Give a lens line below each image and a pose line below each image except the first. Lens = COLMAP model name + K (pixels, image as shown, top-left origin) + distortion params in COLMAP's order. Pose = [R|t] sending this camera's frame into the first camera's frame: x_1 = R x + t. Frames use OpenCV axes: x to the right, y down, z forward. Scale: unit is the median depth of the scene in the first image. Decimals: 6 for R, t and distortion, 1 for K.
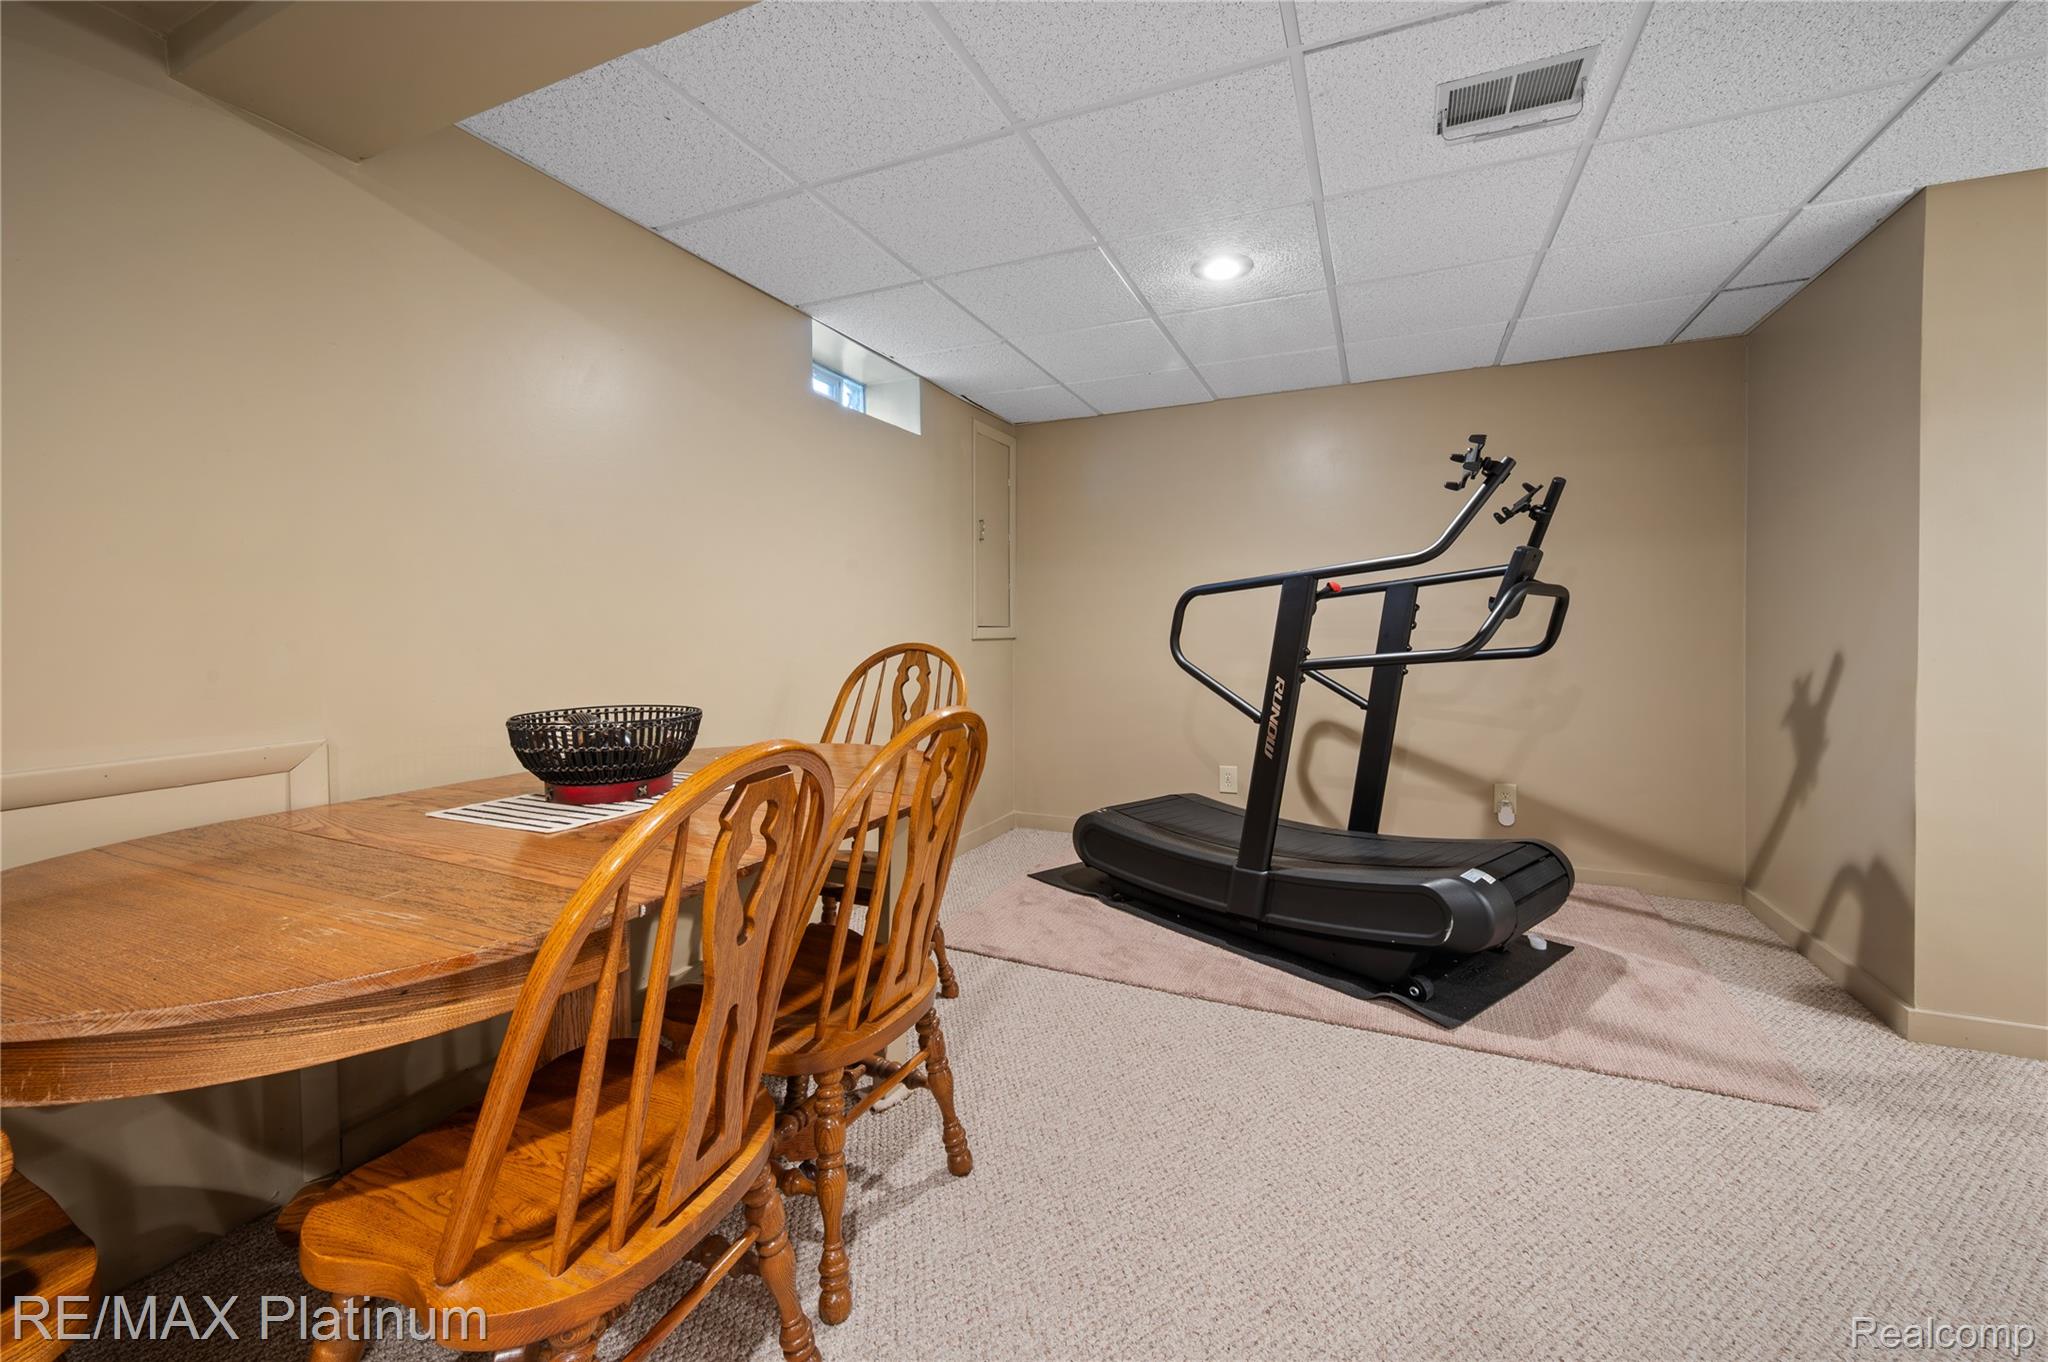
lens RADIAL K [[827.7, 0, 1020.1], [0, 827.7, 632.4], [0, 0, 1]] dist [0.000270, 0.000113]
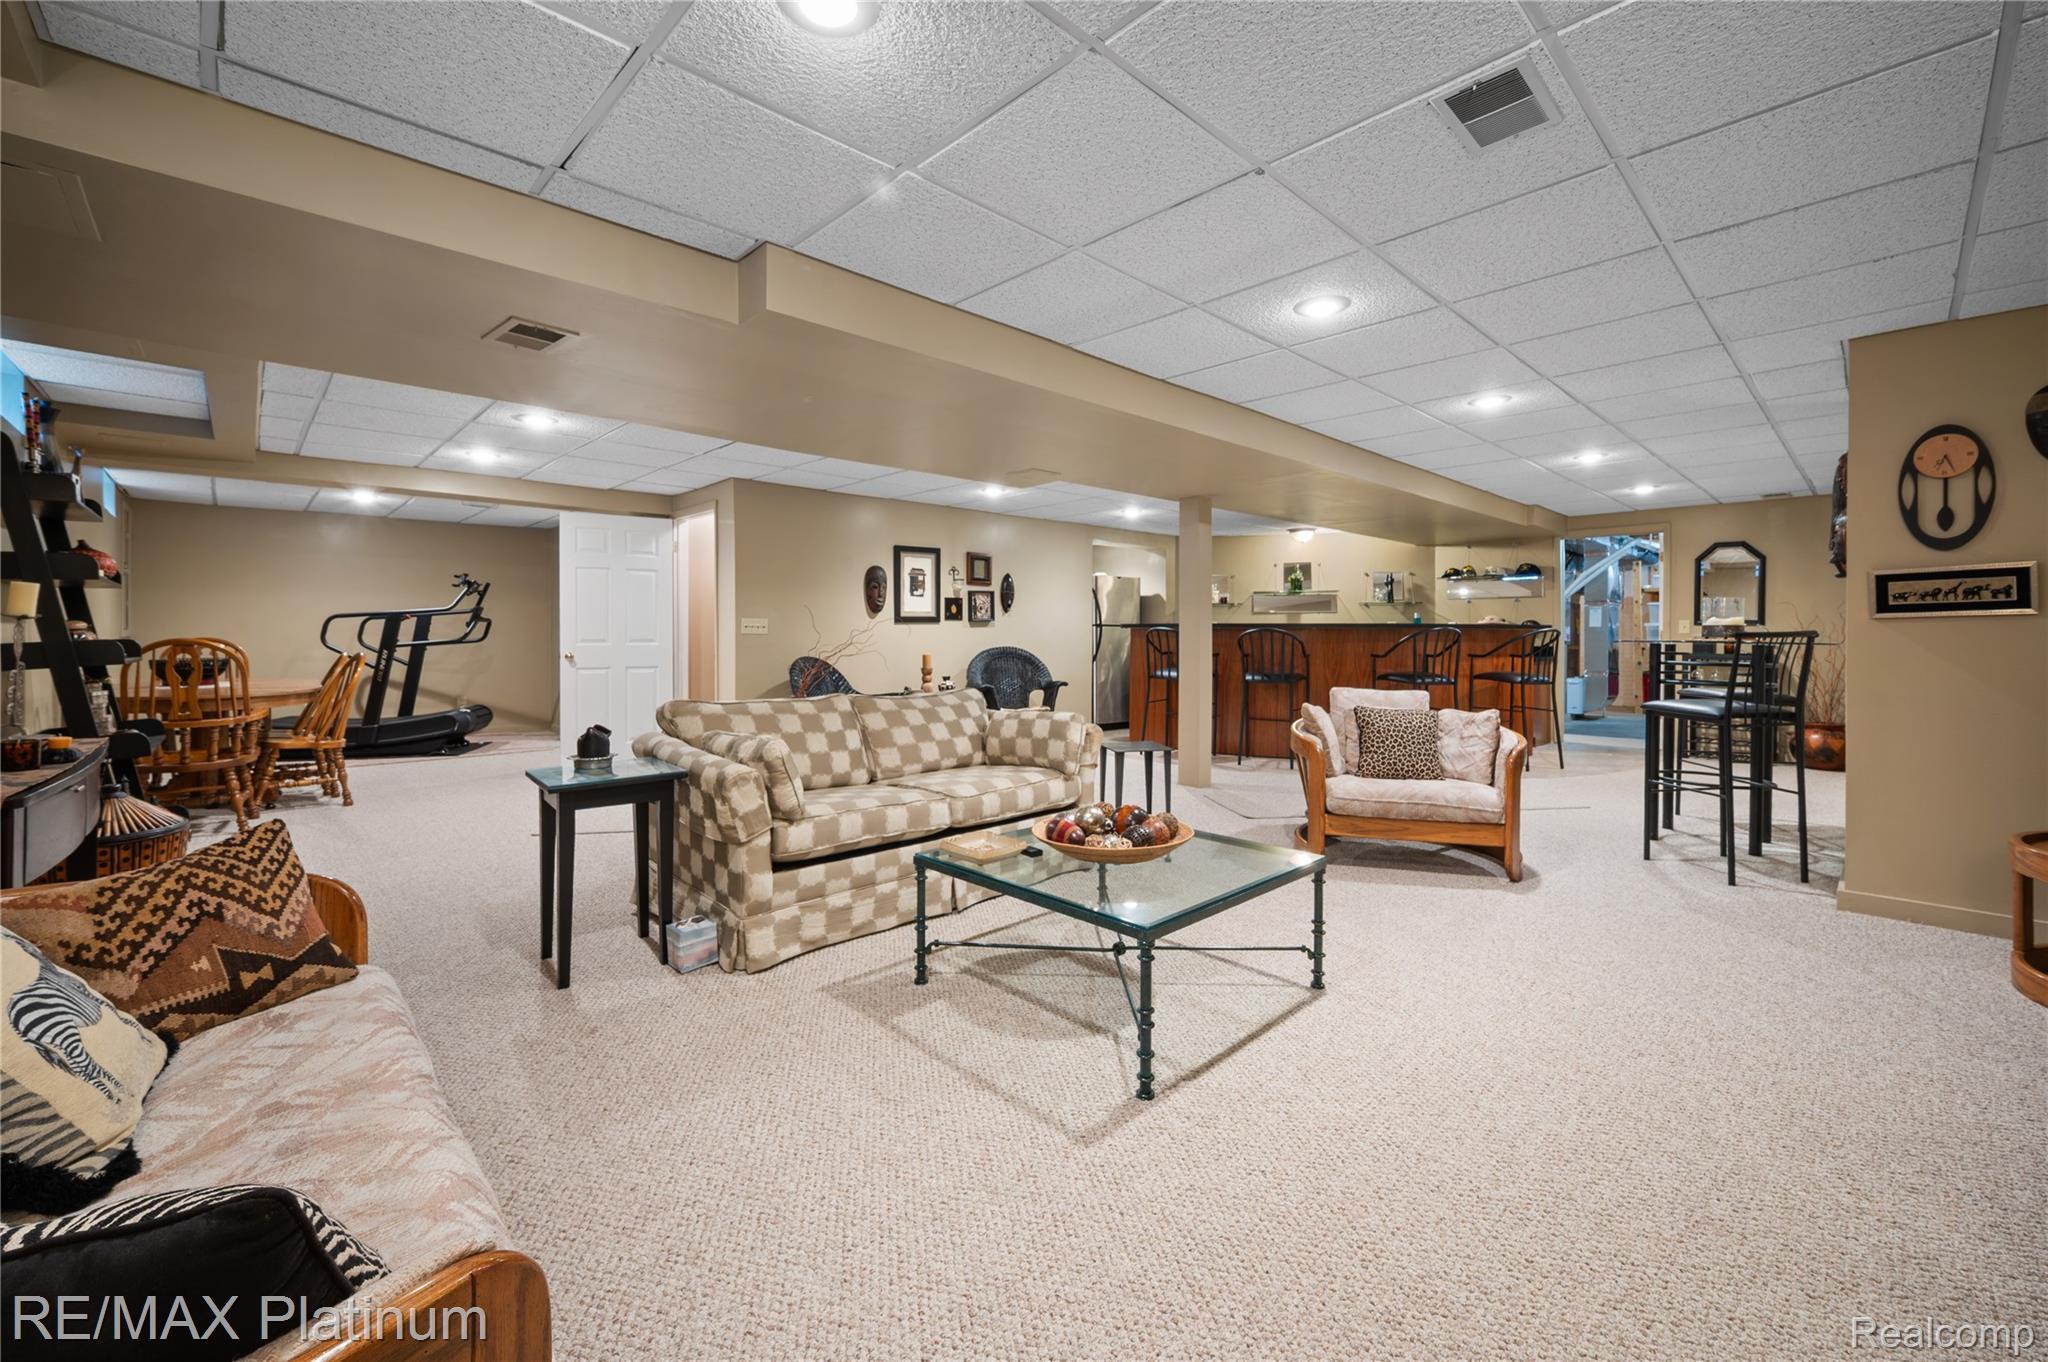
lens RADIAL K [[827.7, 0, 1020.1], [0, 827.7, 632.4], [0, 0, 1]] dist [0.000270, 0.000113]
pose [[0.378312, -0.003161, 0.925673, -1.298831], [0.000800, 0.999995, 0.003088, -0.011053], [-0.925678, -0.000428, 0.378313, -1.785853]]
